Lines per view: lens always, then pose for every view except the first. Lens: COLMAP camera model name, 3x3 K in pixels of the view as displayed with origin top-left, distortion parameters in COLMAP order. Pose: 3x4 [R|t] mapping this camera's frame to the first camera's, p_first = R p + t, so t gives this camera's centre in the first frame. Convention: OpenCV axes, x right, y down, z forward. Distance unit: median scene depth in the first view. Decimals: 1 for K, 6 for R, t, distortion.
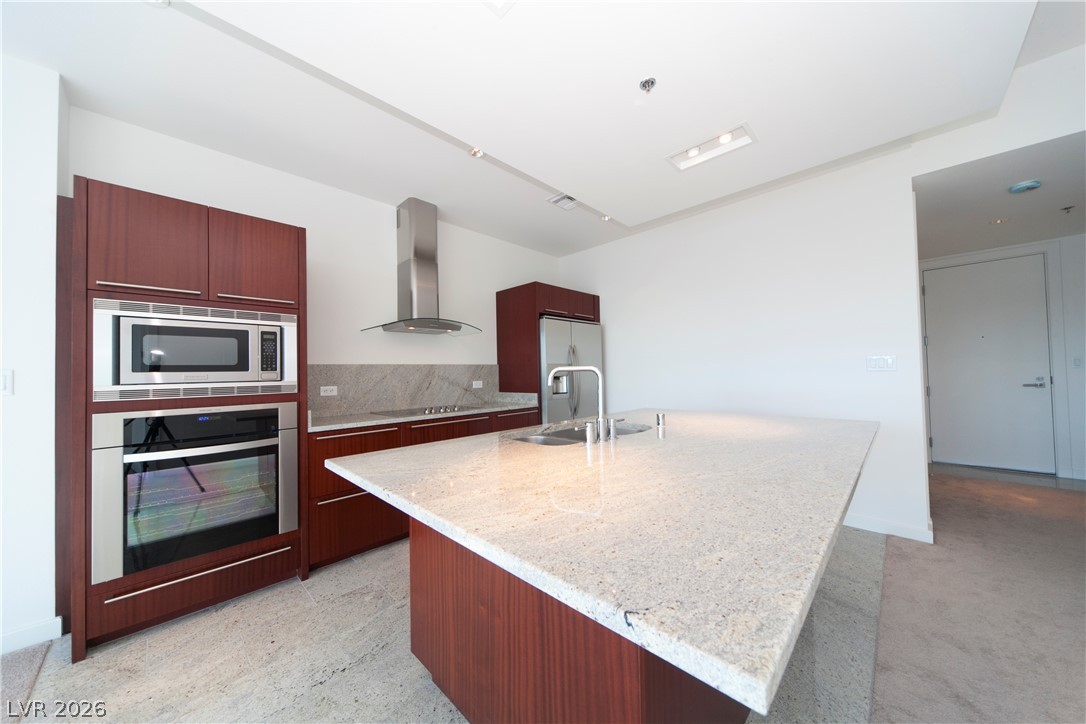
lens RADIAL K [[368.8, 0, 547.0], [0, 368.8, 365.4], [0, 0, 1]] dist [0.001657, -0.000345]
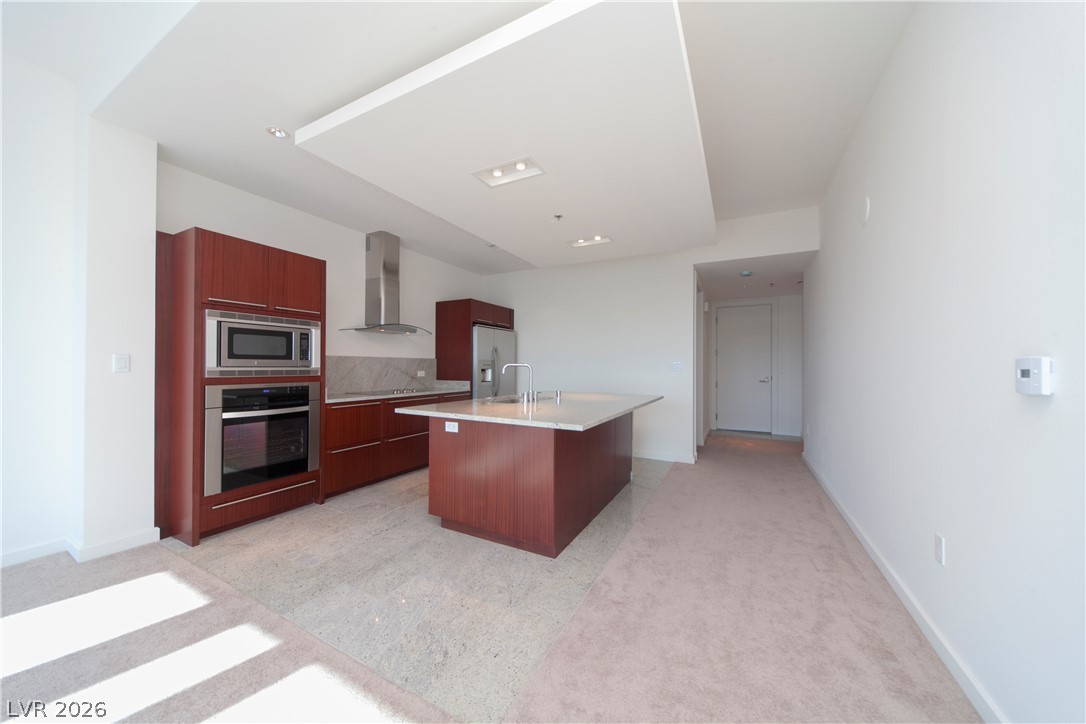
lens RADIAL K [[368.8, 0, 543.8], [0, 368.8, 364.5], [0, 0, 1]] dist [0.001657, -0.000345]
pose [[0.960797, 0.028972, 0.275734, -0.226677], [-0.032746, 0.999422, 0.009093, -0.010671], [-0.275312, -0.017765, 0.961191, -0.614003]]
